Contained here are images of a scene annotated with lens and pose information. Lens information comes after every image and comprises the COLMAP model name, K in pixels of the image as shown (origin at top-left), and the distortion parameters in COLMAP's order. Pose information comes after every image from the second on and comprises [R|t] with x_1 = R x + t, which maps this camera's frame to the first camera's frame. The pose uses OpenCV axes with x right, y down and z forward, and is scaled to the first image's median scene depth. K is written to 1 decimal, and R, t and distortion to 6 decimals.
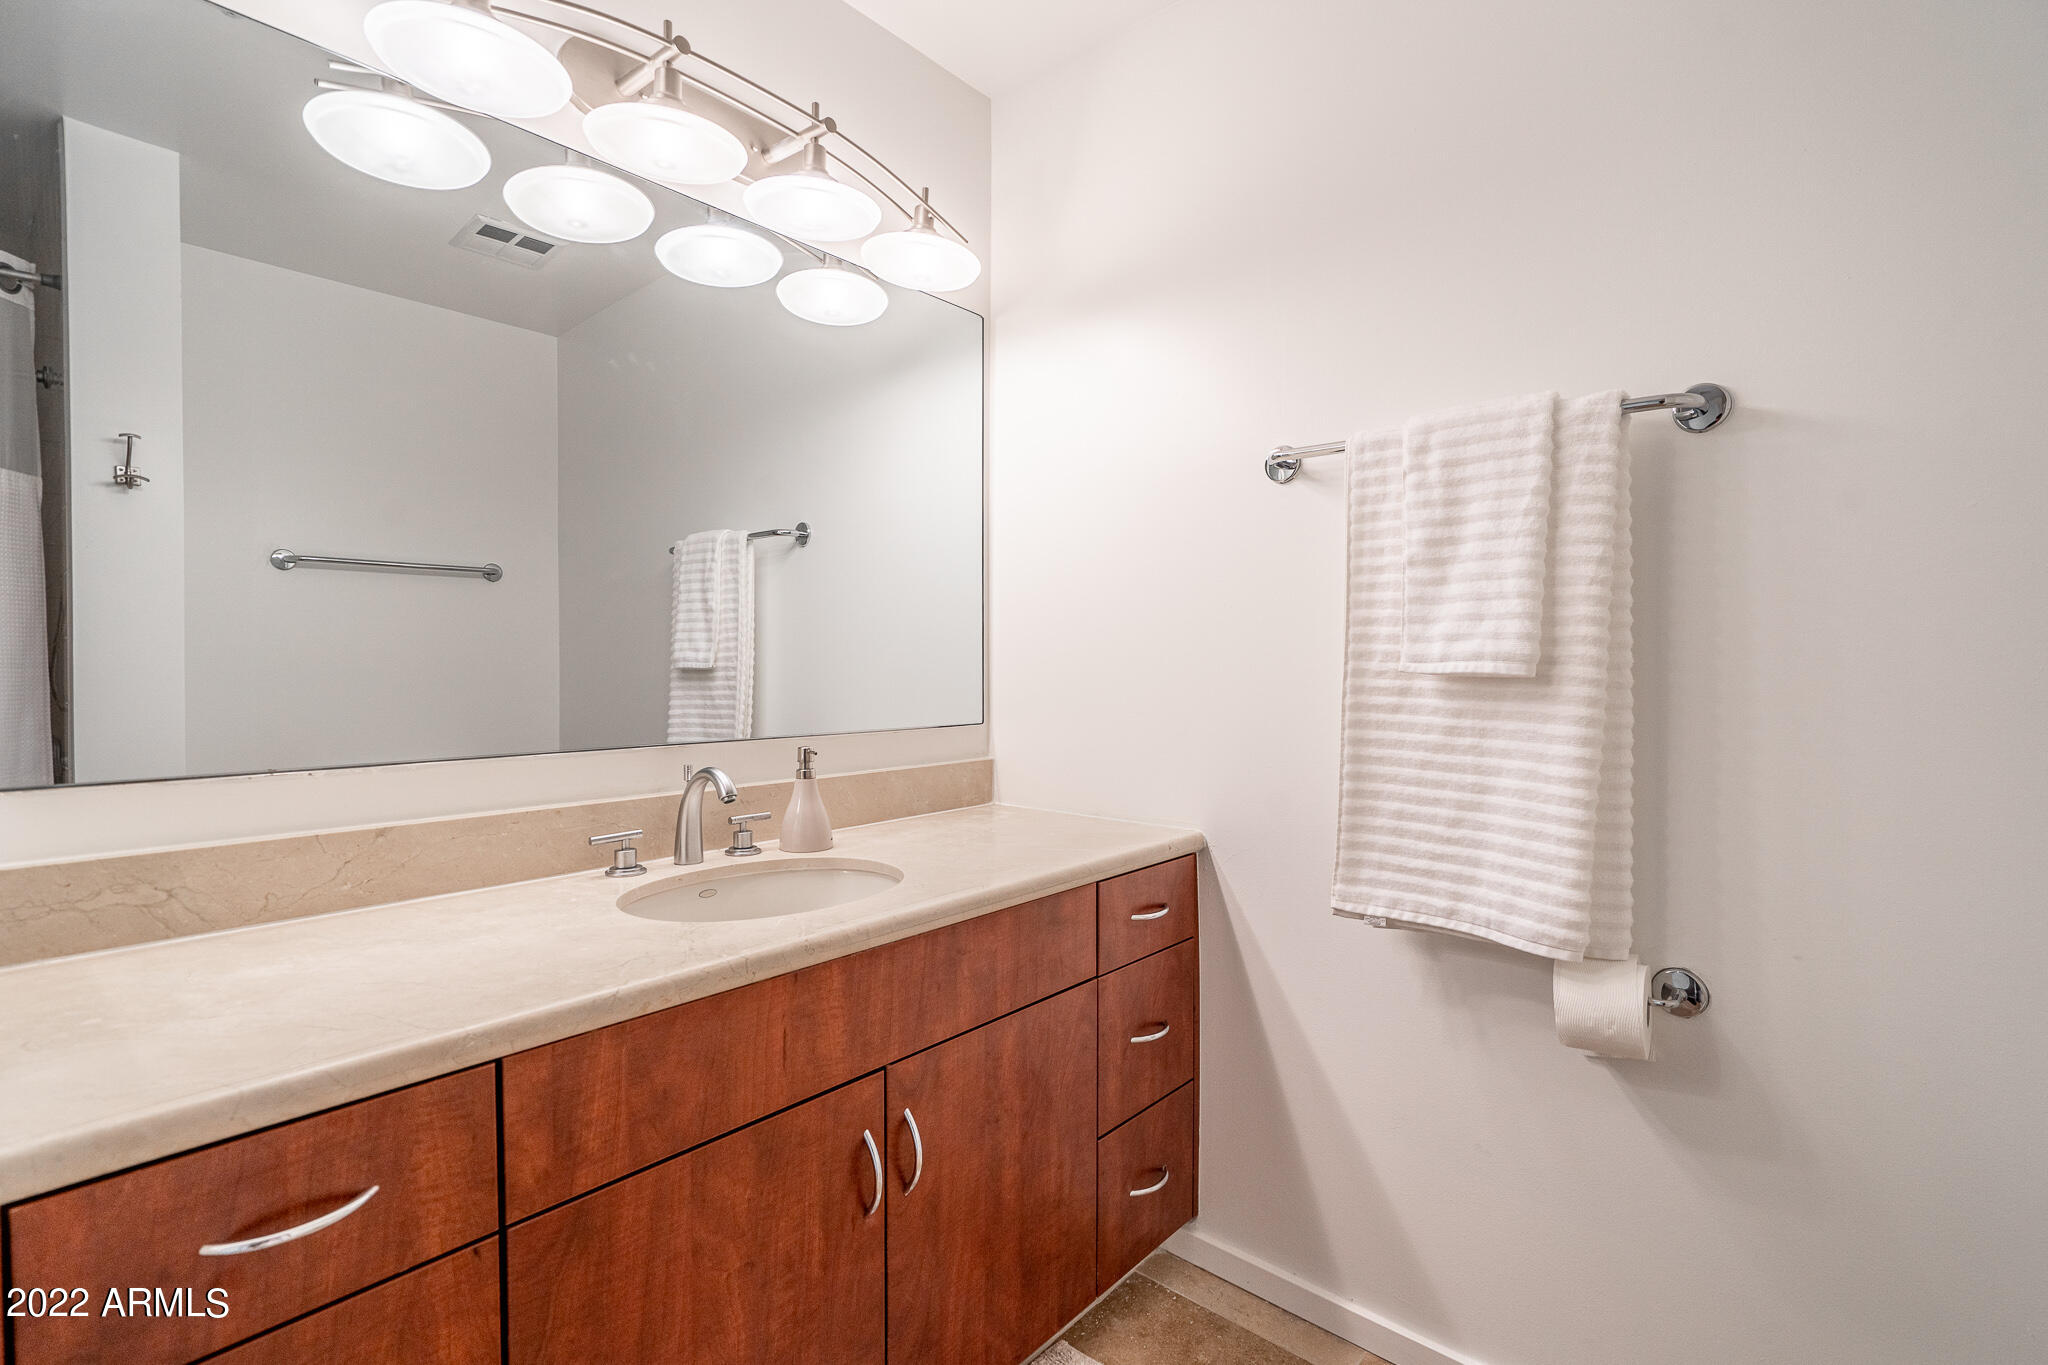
lens RADIAL K [[941.1, 0, 1018.5], [0, 941.1, 684.0], [0, 0, 1]] dist [-0.010186, 0.004775]
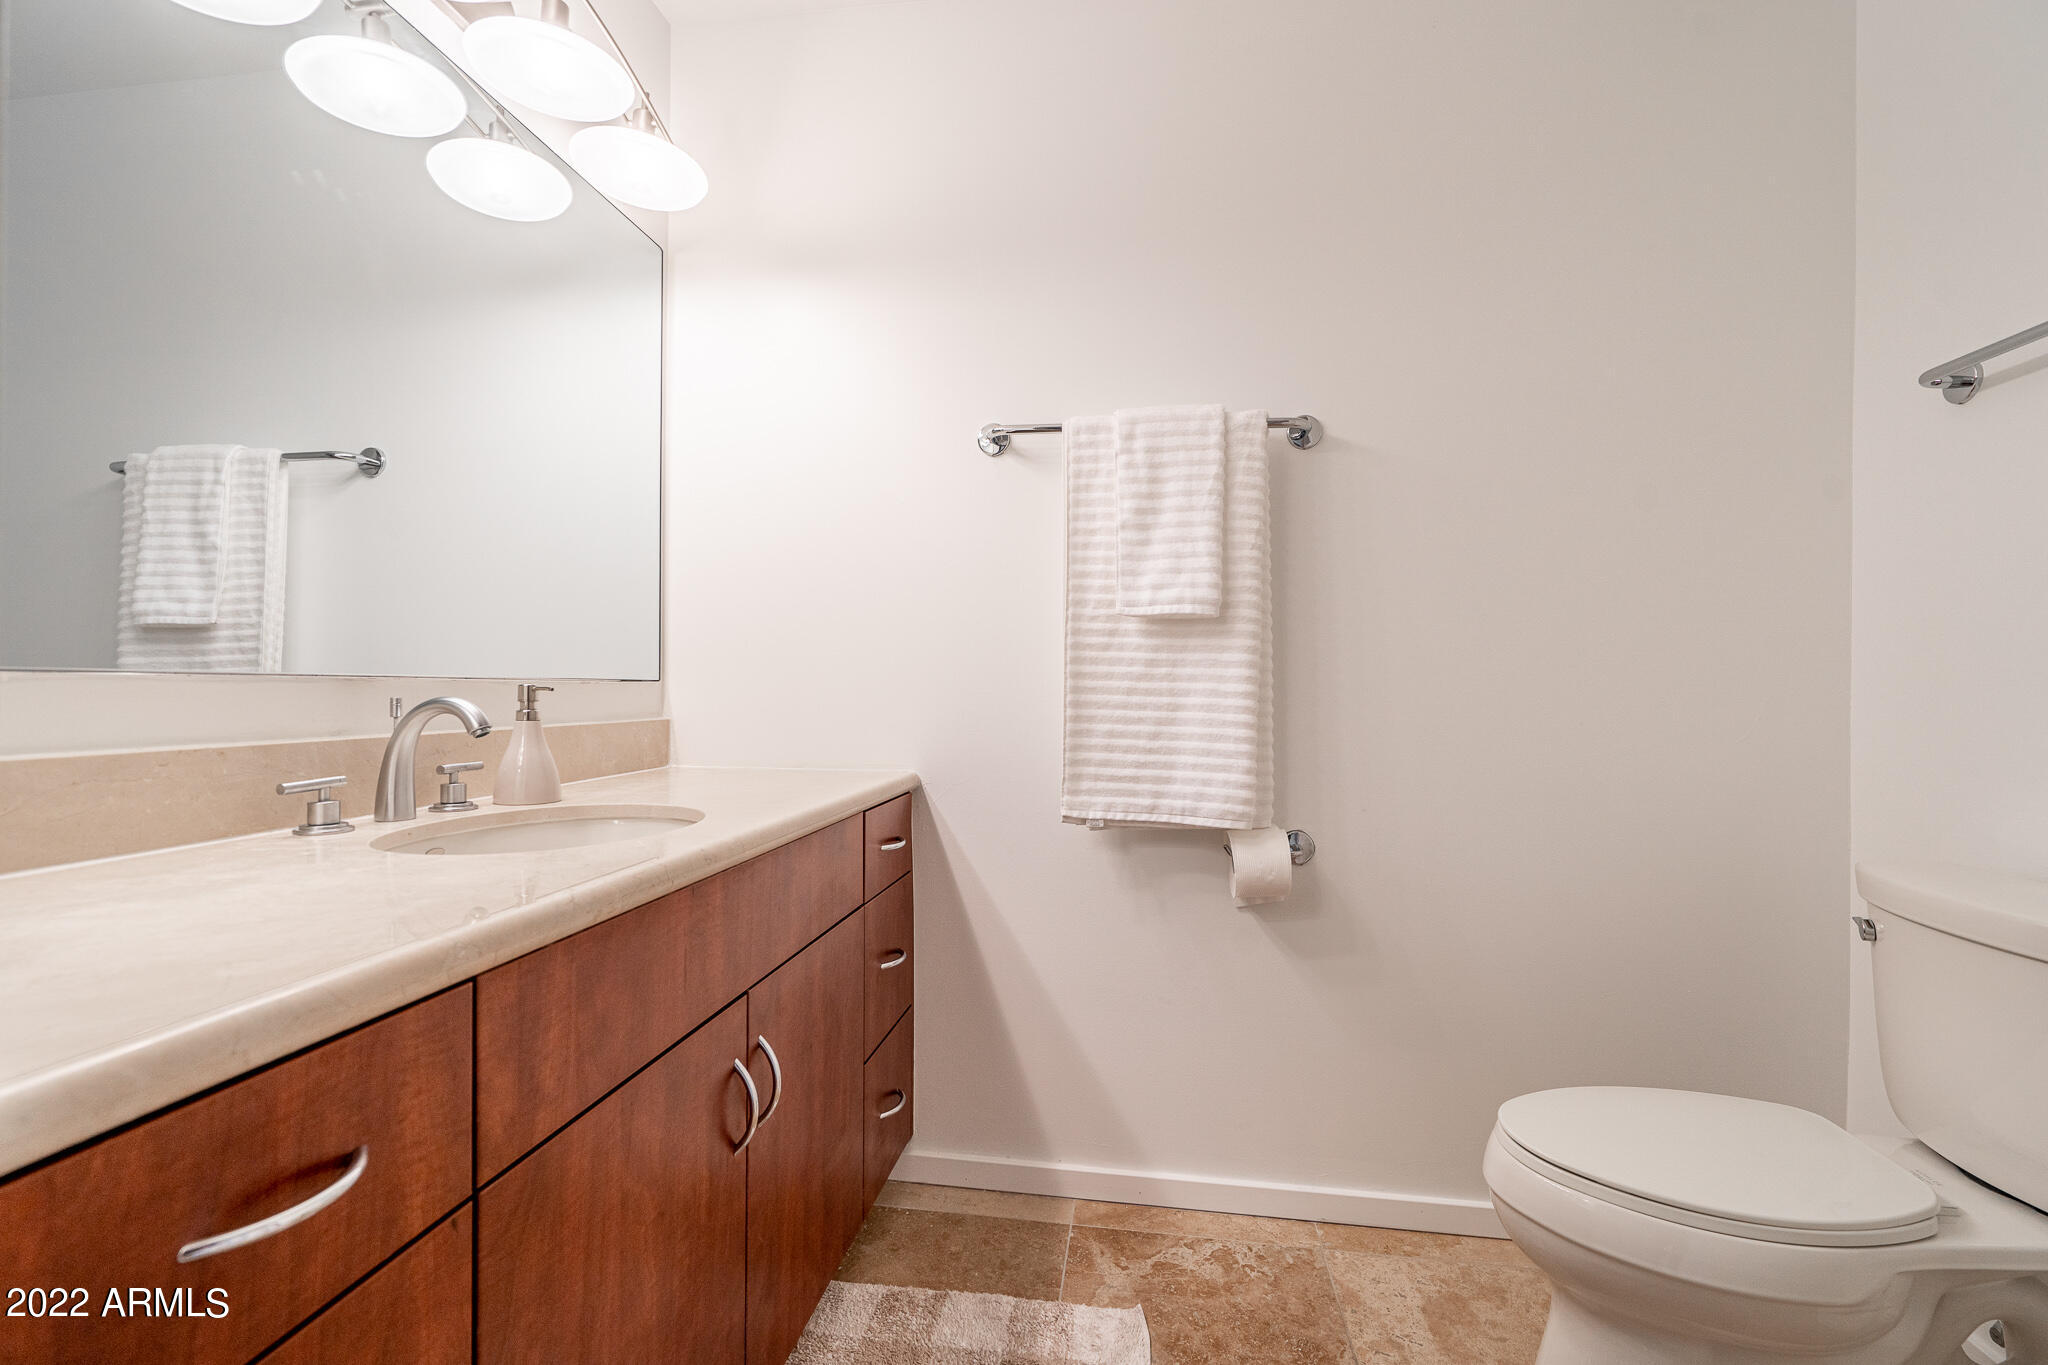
lens RADIAL K [[941.1, 0, 1003.0], [0, 941.1, 690.4], [0, 0, 1]] dist [-0.010186, 0.004775]
pose [[0.841783, 0.004427, 0.539798, -0.371005], [0.008647, 0.999727, -0.021683, 0.108513], [-0.539747, 0.022920, 0.841515, 0.049366]]
